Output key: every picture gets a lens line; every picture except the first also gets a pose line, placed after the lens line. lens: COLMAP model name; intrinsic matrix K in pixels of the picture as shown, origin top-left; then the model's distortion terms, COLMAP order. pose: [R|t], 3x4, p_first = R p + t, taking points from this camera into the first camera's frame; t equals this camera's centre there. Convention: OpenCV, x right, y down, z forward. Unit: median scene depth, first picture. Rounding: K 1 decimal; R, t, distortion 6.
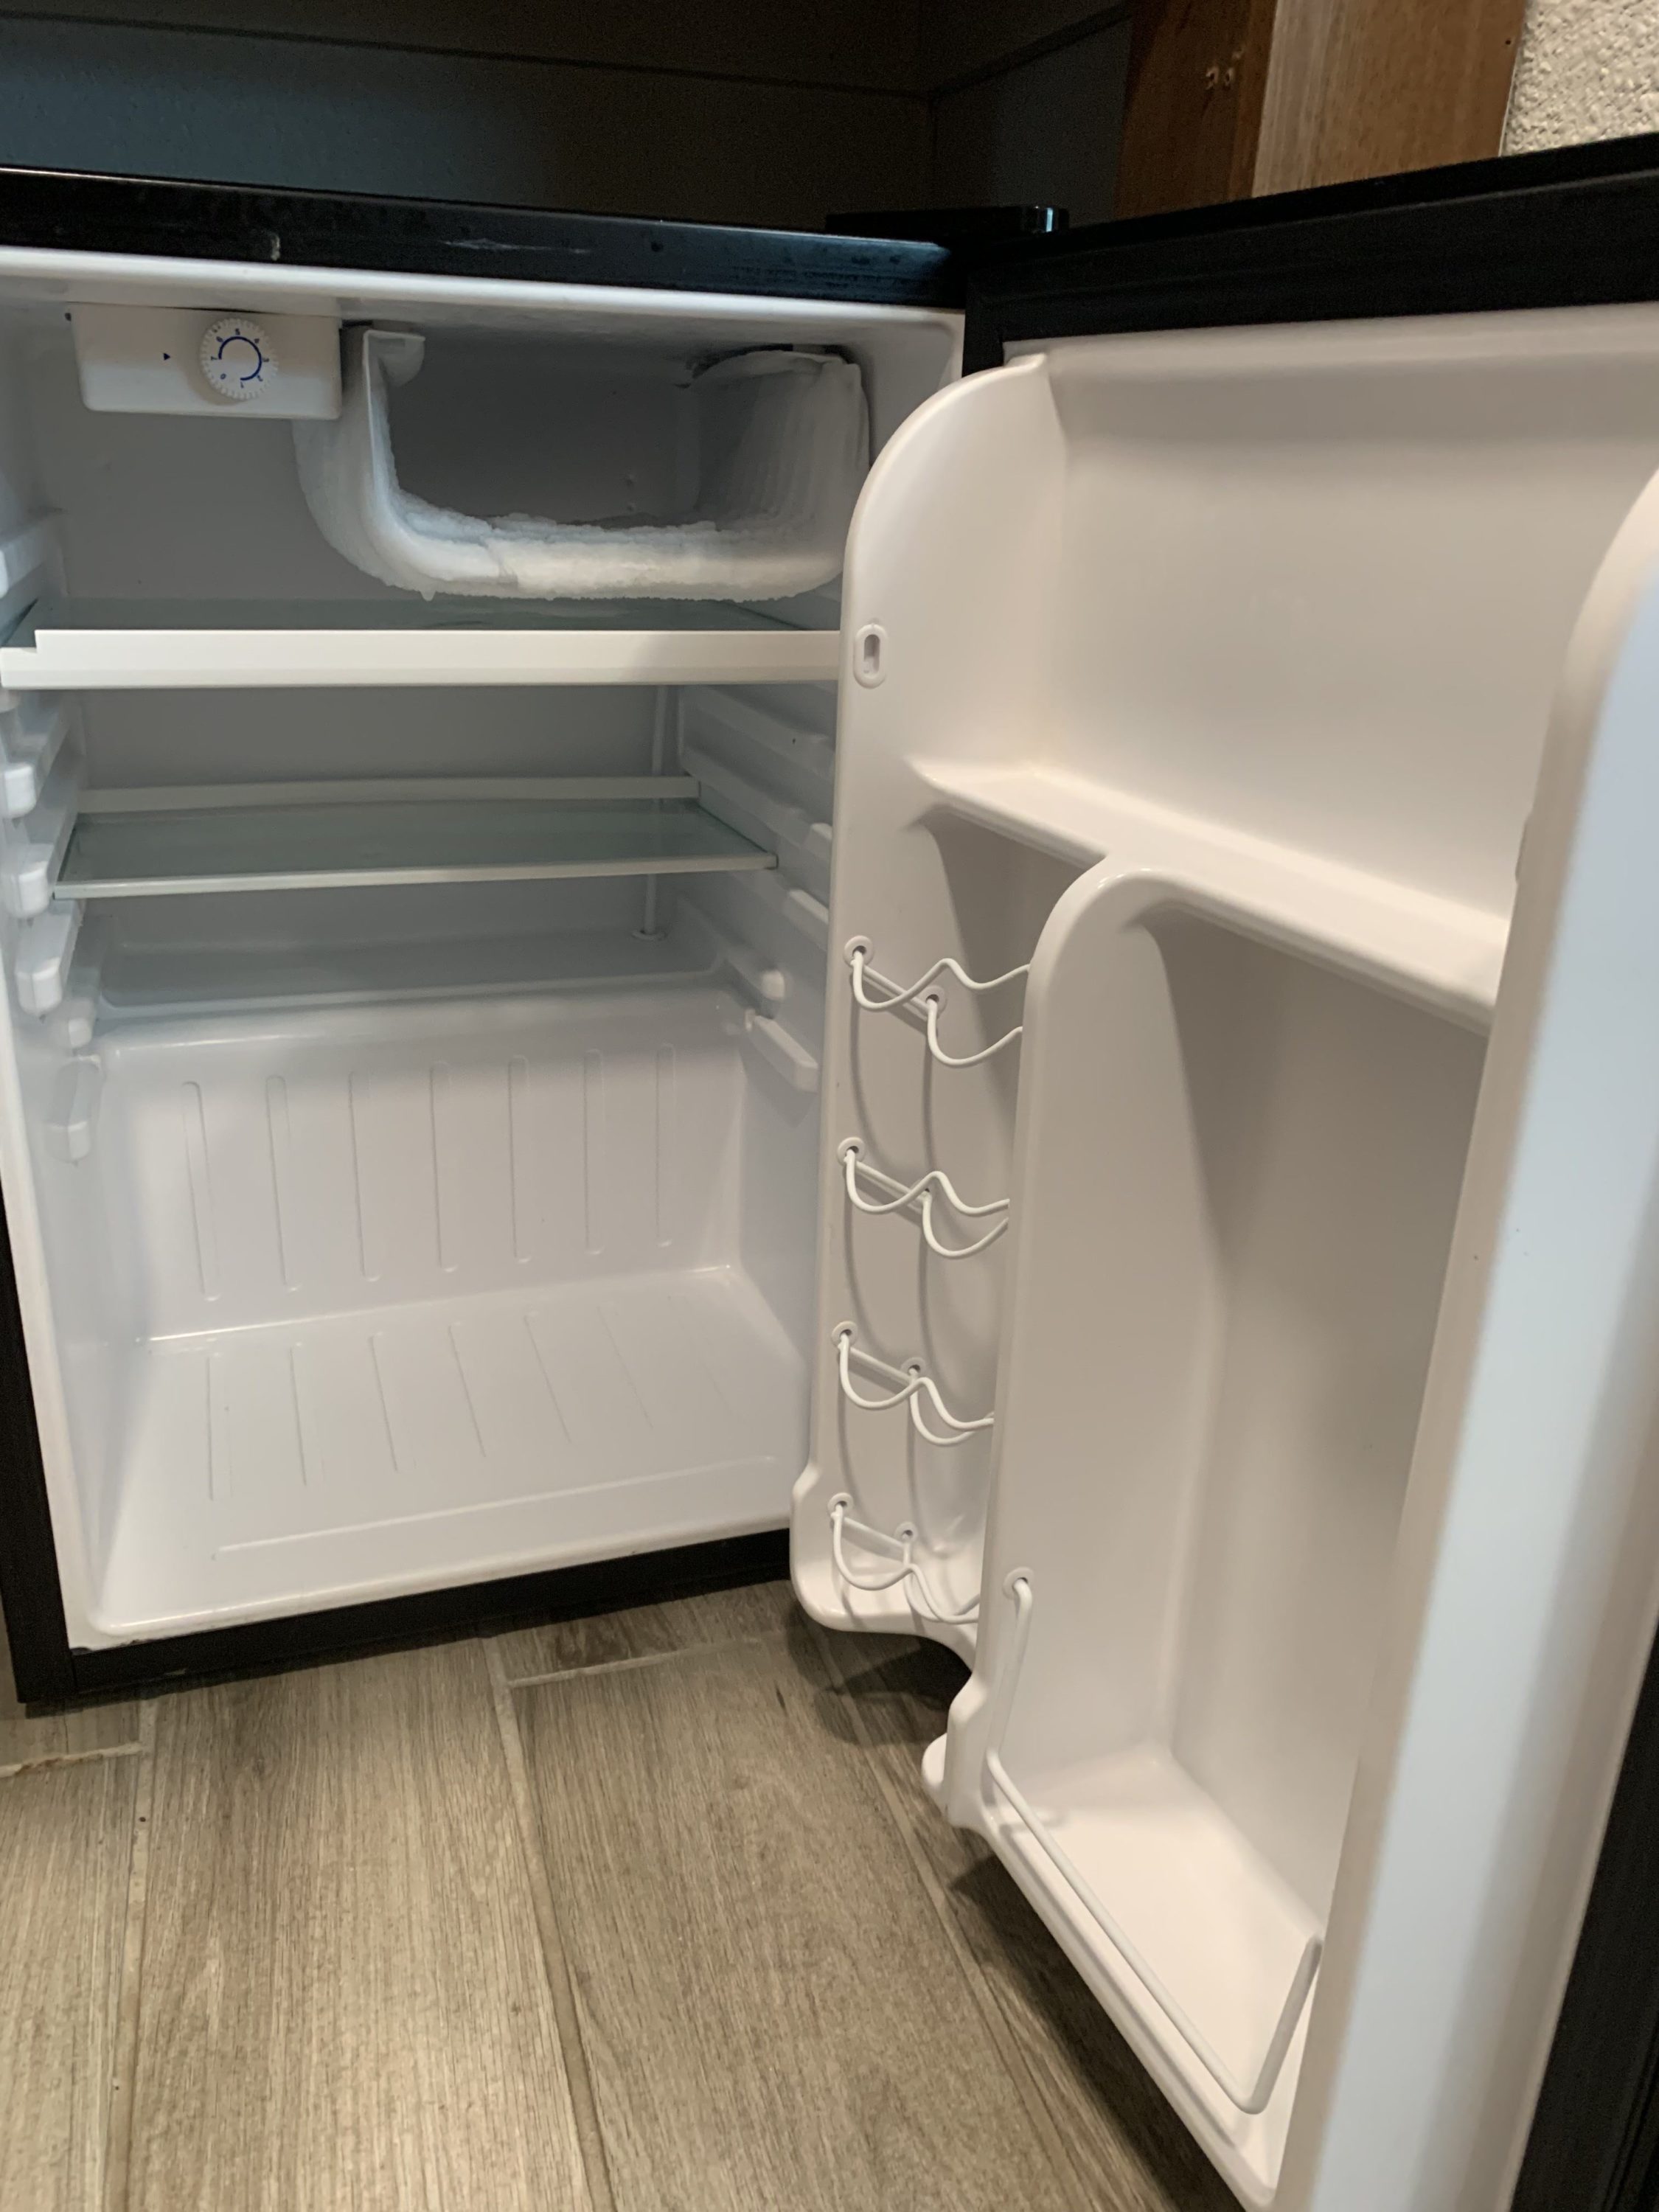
lens RADIAL K [[1682.3, 0, 830.4], [0, 1682.3, 1103.5], [0, 0, 1]] dist [0.010406, -0.020328]
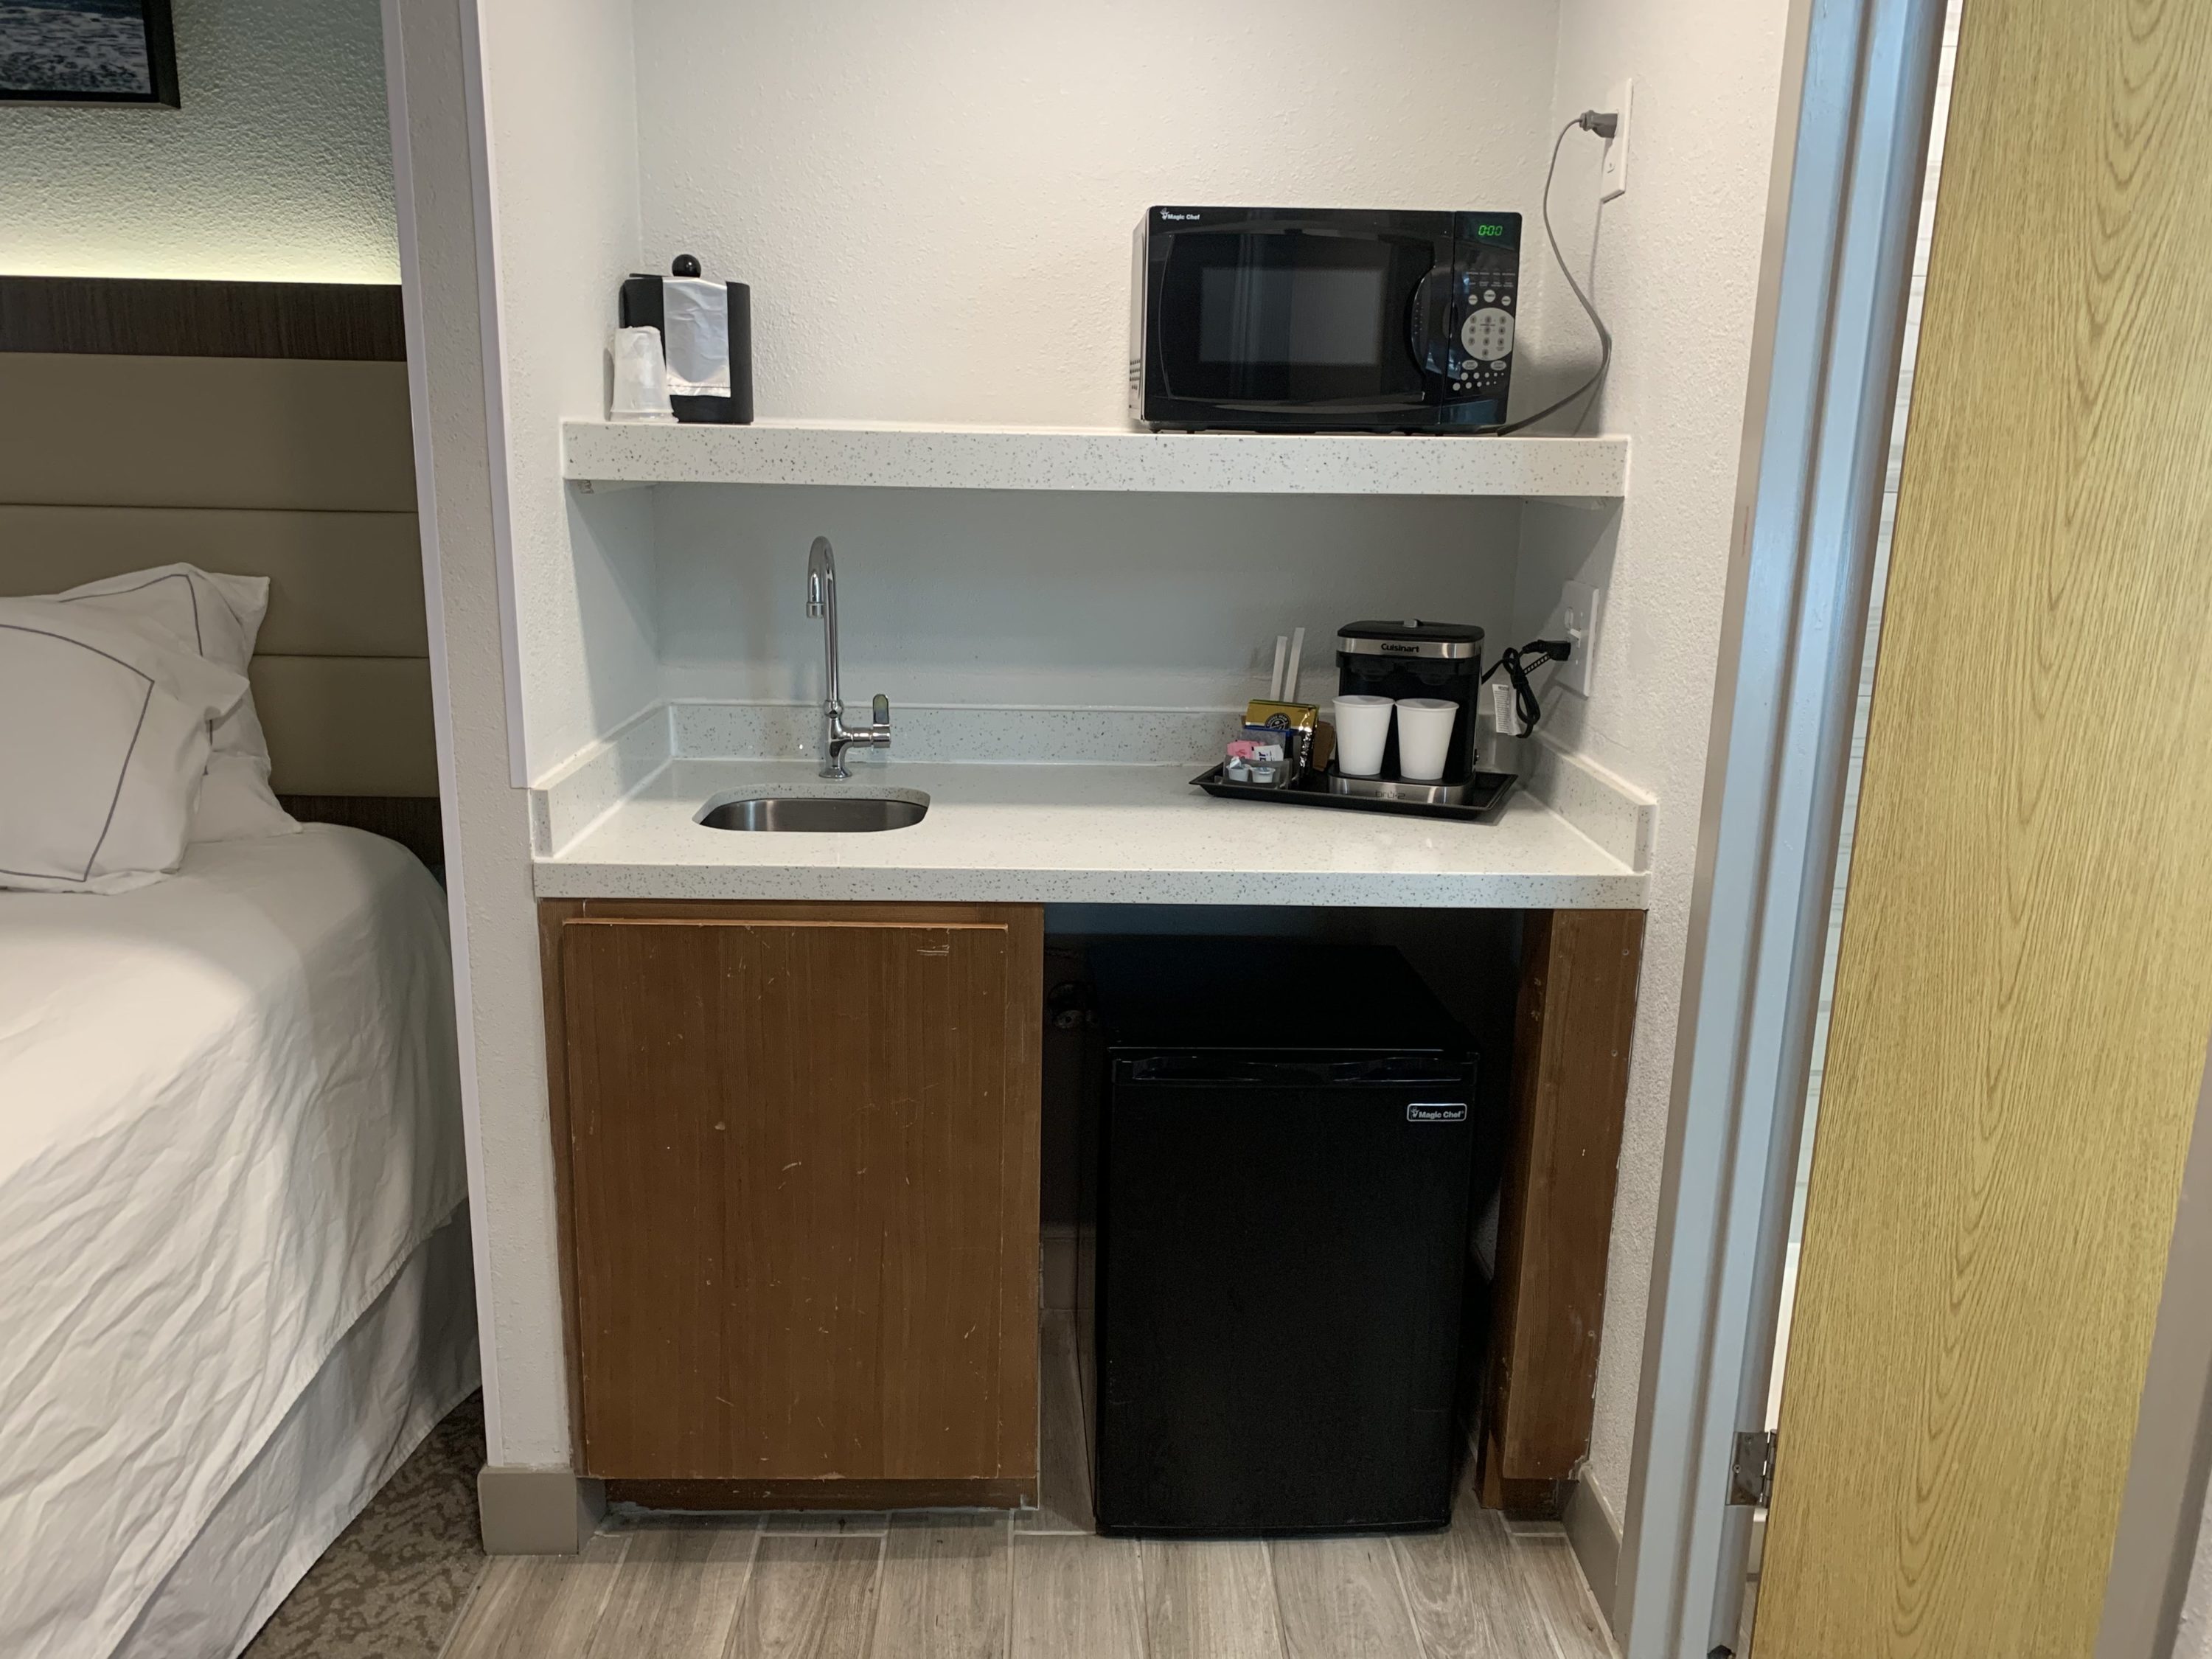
lens RADIAL K [[1682.3, 0, 1098.1], [0, 1682.3, 835.7], [0, 0, 1]] dist [0.010406, -0.020328]
pose [[0.959821, 0.045850, -0.276841, 0.275274], [-0.088801, 0.985488, -0.144662, -0.378856], [0.266190, 0.163434, 0.949964, -2.036058]]
